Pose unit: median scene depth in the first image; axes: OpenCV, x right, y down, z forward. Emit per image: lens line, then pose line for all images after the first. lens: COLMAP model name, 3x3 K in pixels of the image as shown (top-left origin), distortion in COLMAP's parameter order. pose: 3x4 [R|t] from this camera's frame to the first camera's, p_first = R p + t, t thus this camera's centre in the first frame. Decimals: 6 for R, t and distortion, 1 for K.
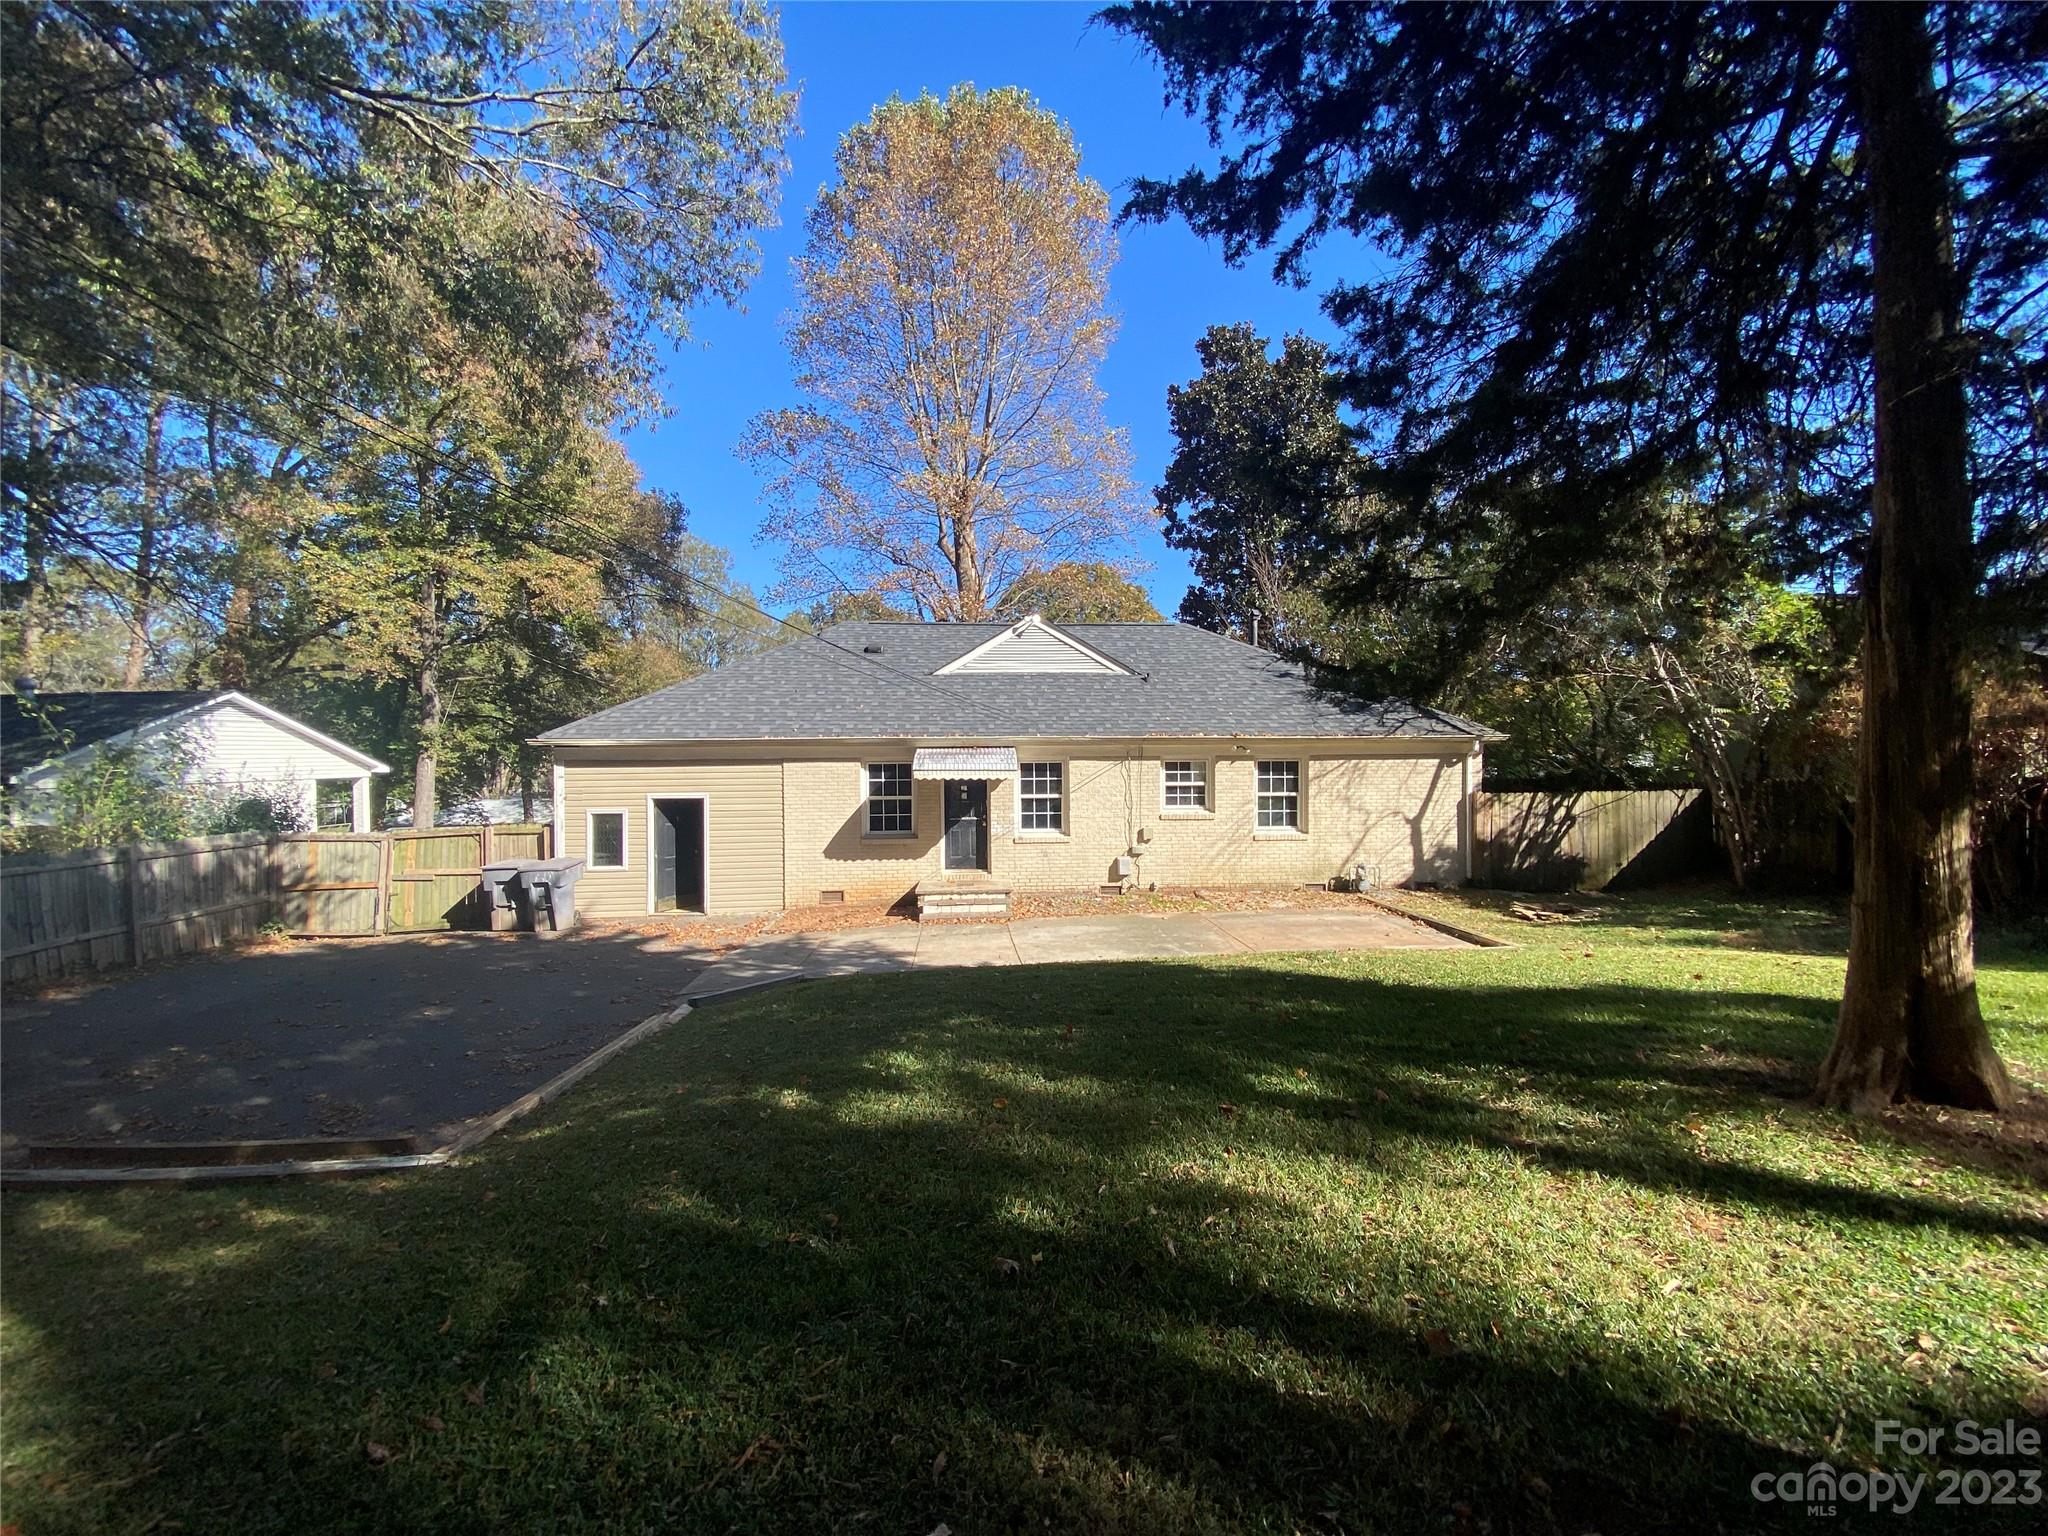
lens RADIAL K [[821.9, 0, 1031.8], [0, 821.9, 776.6], [0, 0, 1]] dist [0.015375, -0.029512]
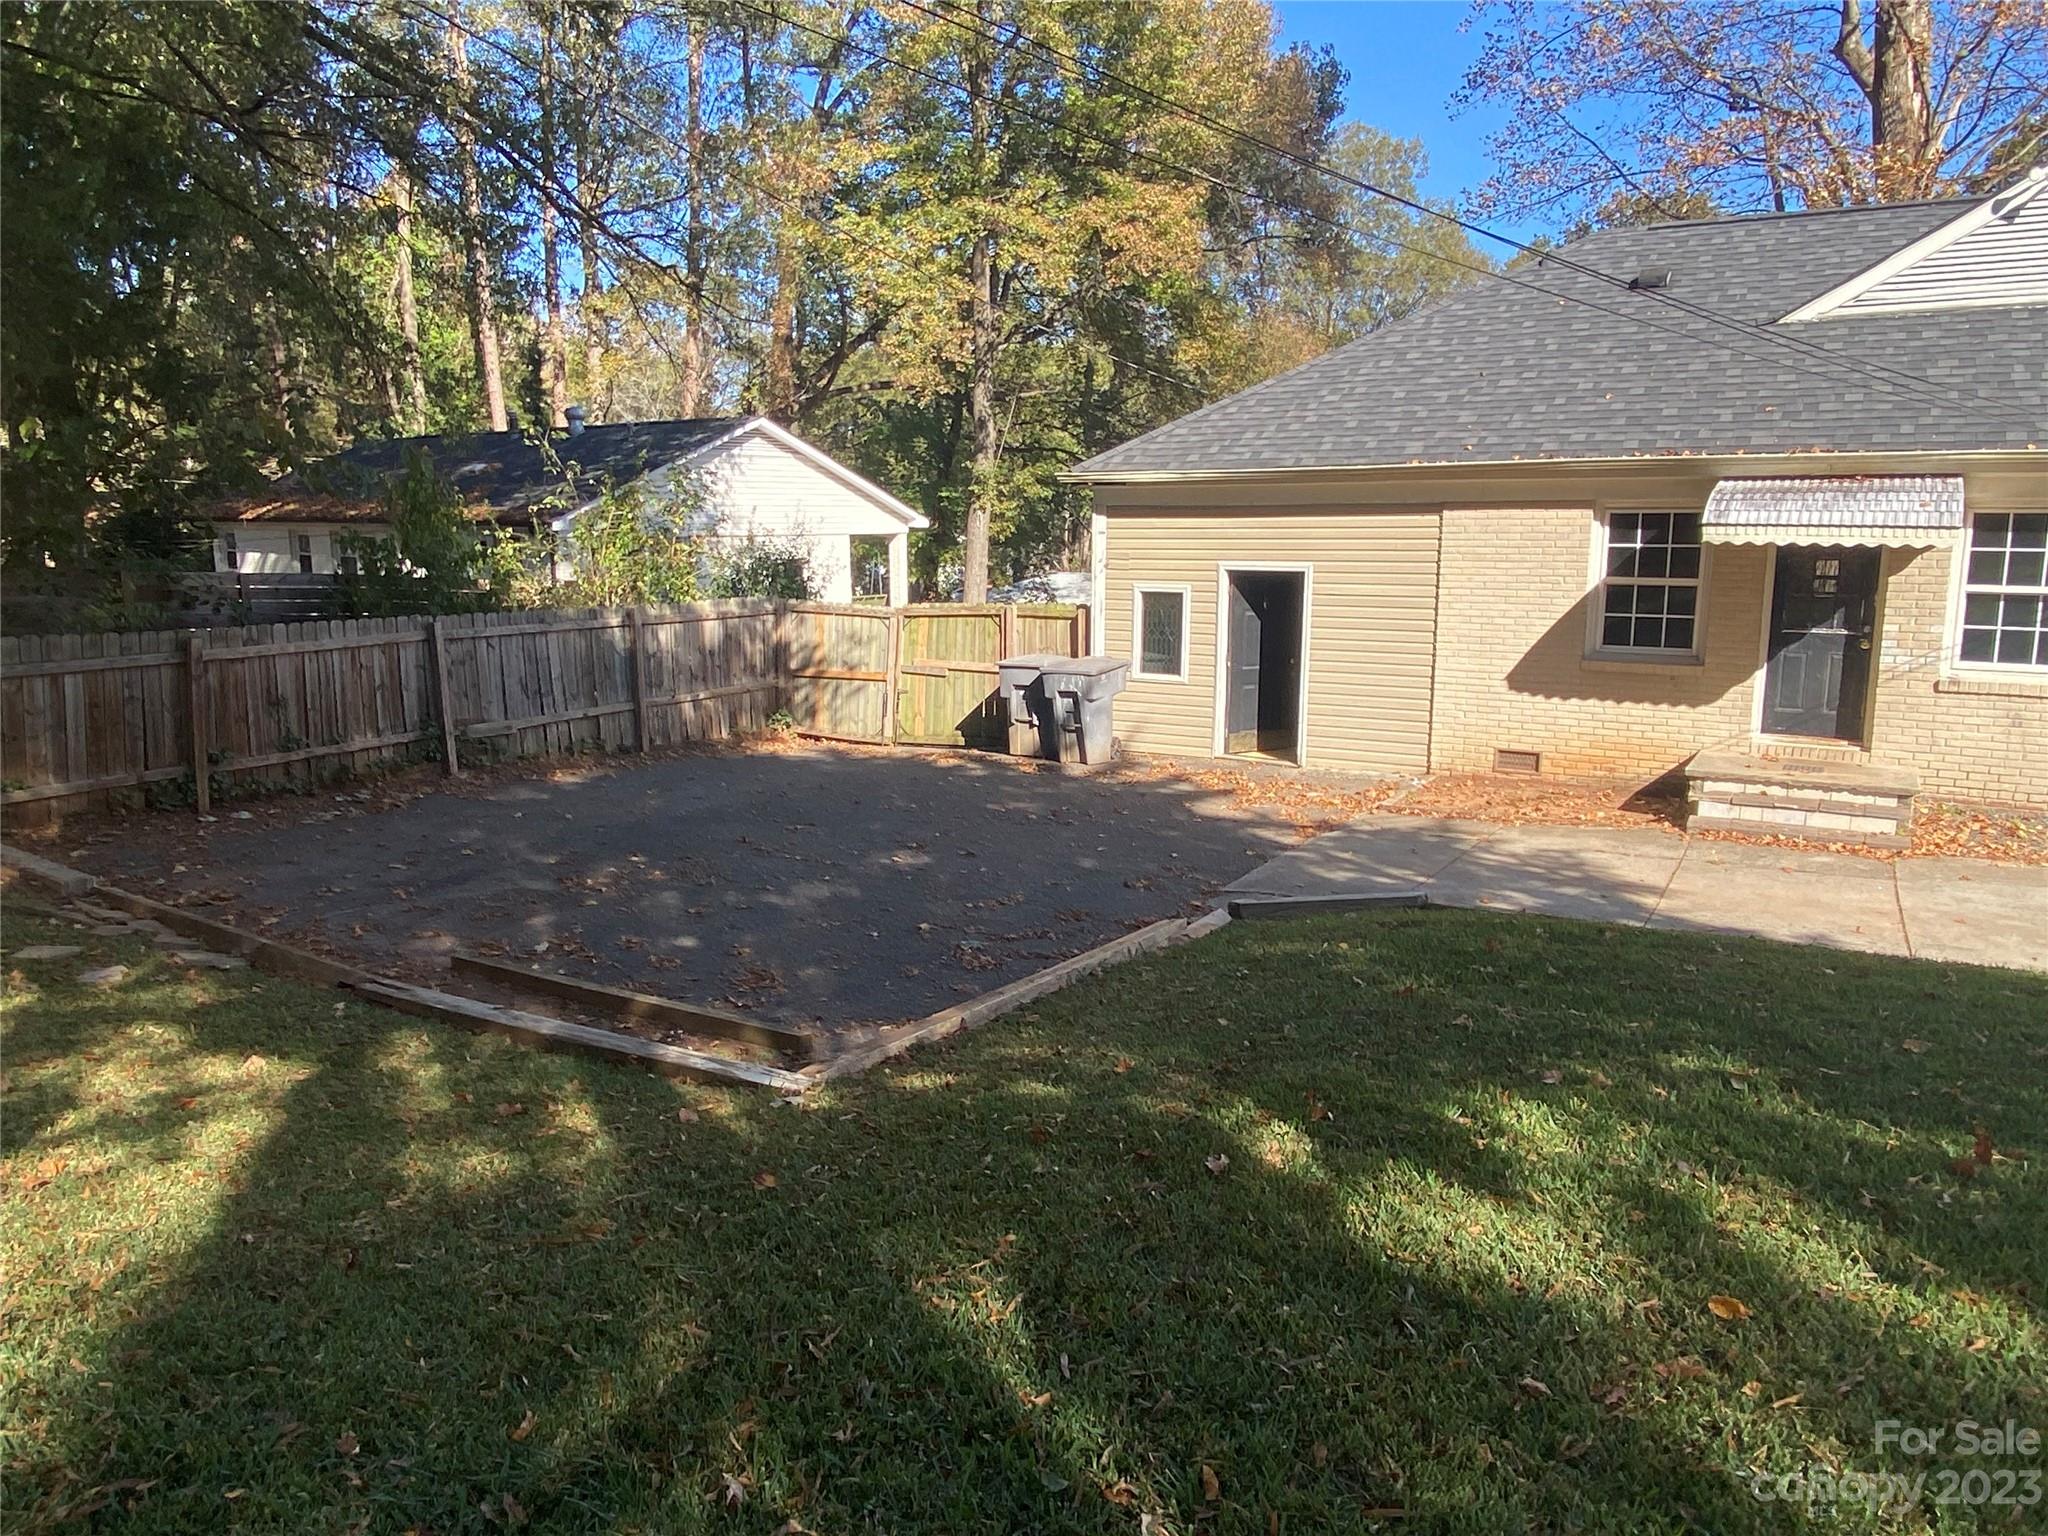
lens RADIAL K [[1300.9, 0, 1058.8], [0, 1300.9, 757.7], [0, 0, 1]] dist [0.071394, -0.090869]
pose [[0.804315, 0.111698, -0.583611, 0.020778], [-0.021589, 0.987018, 0.159153, 0.012776], [0.593811, -0.115410, 0.796284, 0.137311]]
